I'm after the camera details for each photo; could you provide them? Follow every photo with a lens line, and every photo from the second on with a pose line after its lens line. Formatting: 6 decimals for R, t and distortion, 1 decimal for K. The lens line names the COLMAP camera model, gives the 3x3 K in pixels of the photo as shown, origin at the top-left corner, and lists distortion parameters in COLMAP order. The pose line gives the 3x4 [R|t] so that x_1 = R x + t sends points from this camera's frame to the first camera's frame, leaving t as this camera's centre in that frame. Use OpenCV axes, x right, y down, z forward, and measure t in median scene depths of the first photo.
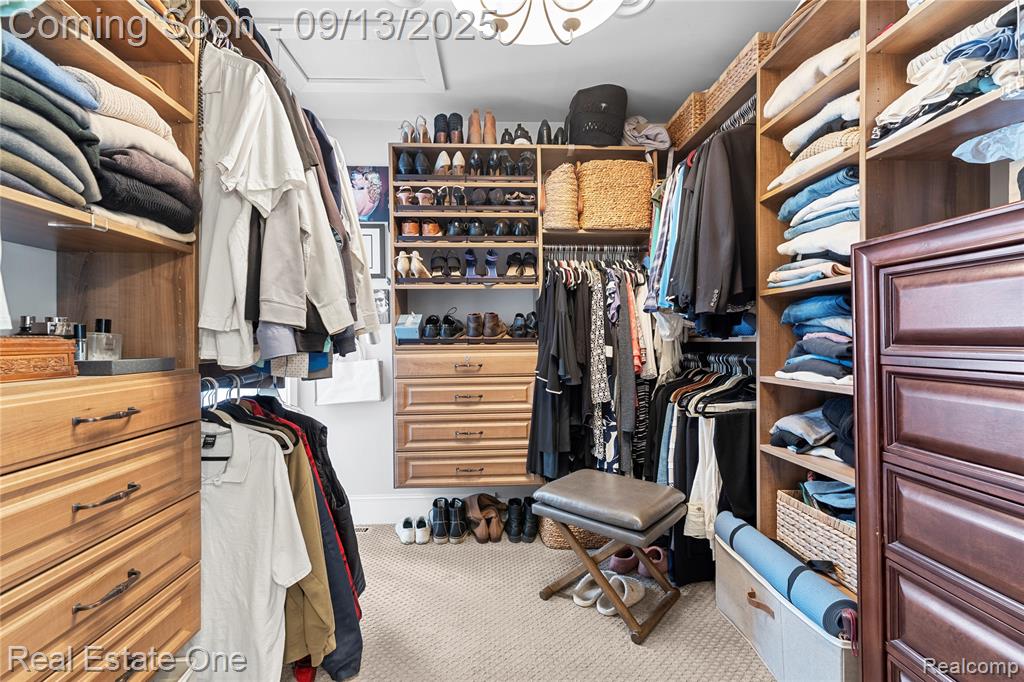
lens RADIAL K [[437.3, 0, 512.1], [0, 437.3, 338.7], [0, 0, 1]] dist [-0.002300, -0.000308]
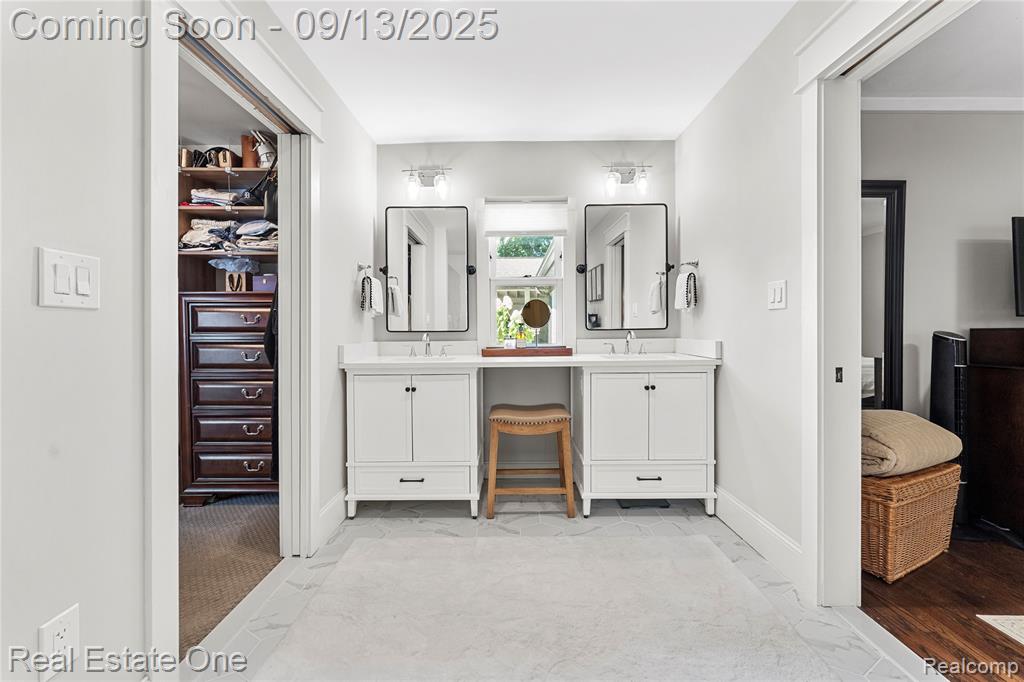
lens RADIAL K [[408.6, 0, 511.3], [0, 408.6, 333.7], [0, 0, 1]] dist [0.000122, 0.000300]
pose [[0.029663, -0.010270, 0.999507, -1.568735], [0.005749, 0.999932, 0.010103, 0.009541], [-0.999543, 0.005447, 0.029720, -1.015423]]
